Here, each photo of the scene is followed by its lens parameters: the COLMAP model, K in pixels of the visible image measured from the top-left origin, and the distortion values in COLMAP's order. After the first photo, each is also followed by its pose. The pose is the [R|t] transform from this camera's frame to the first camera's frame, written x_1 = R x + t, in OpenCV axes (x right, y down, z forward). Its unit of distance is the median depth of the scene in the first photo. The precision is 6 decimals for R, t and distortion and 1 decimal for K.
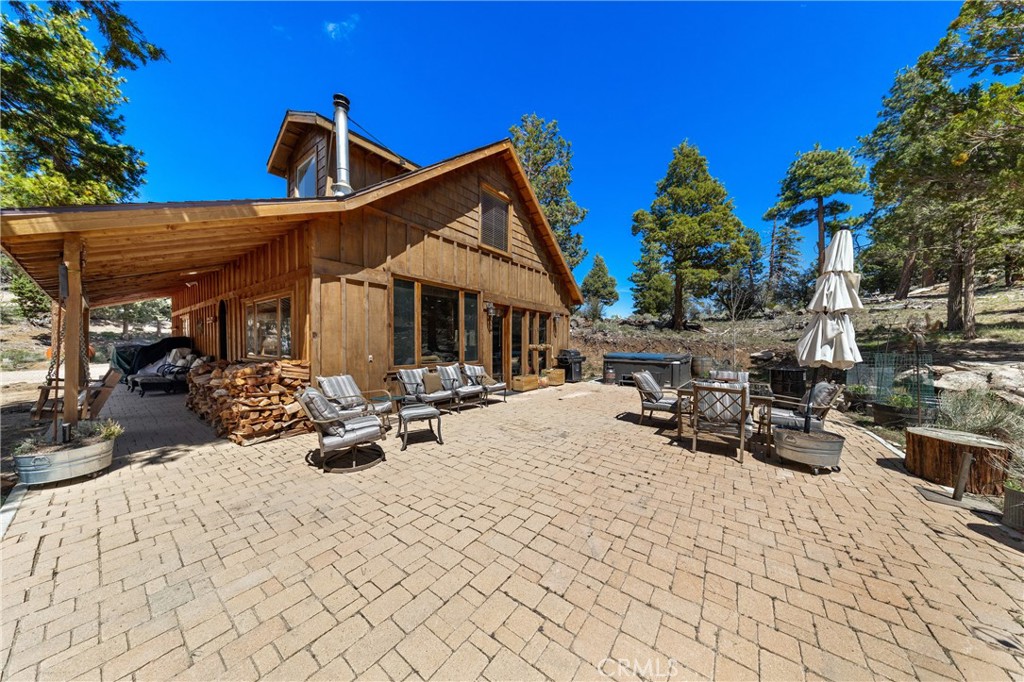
lens RADIAL K [[301.6, 0, 514.1], [0, 301.6, 340.1], [0, 0, 1]] dist [0.000166, -0.000025]
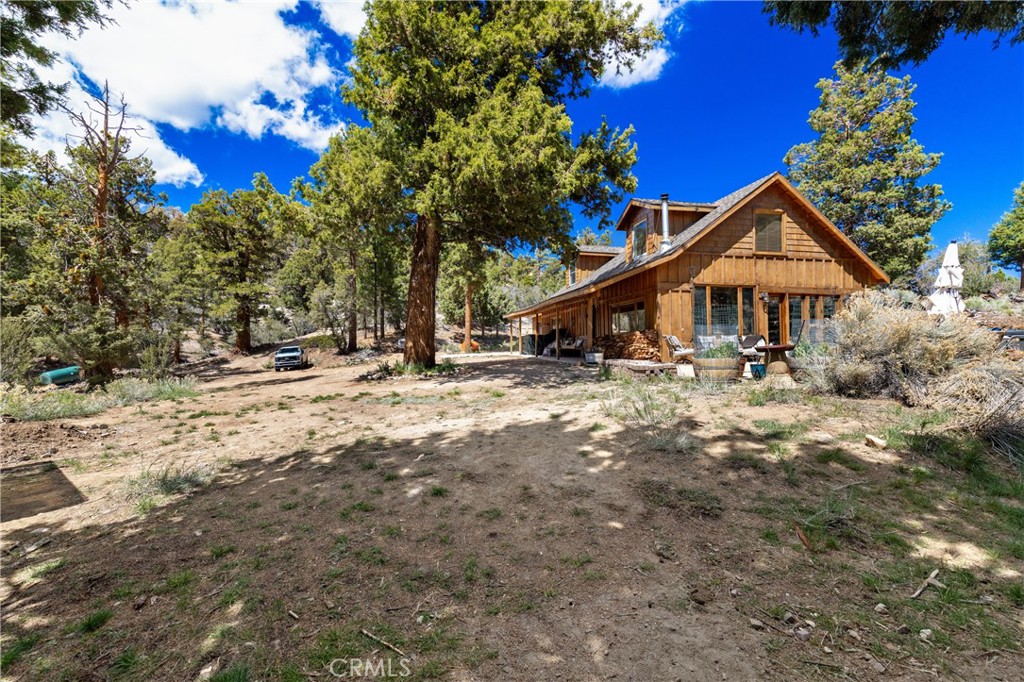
lens RADIAL K [[411.6, 0, 513.4], [0, 411.6, 339.5], [0, 0, 1]] dist [0.012229, -0.000062]
pose [[0.733019, -0.015813, -0.680025, 0.369405], [0.007476, 0.999857, -0.015191, 0.111406], [0.680167, 0.006051, 0.733032, -1.185742]]
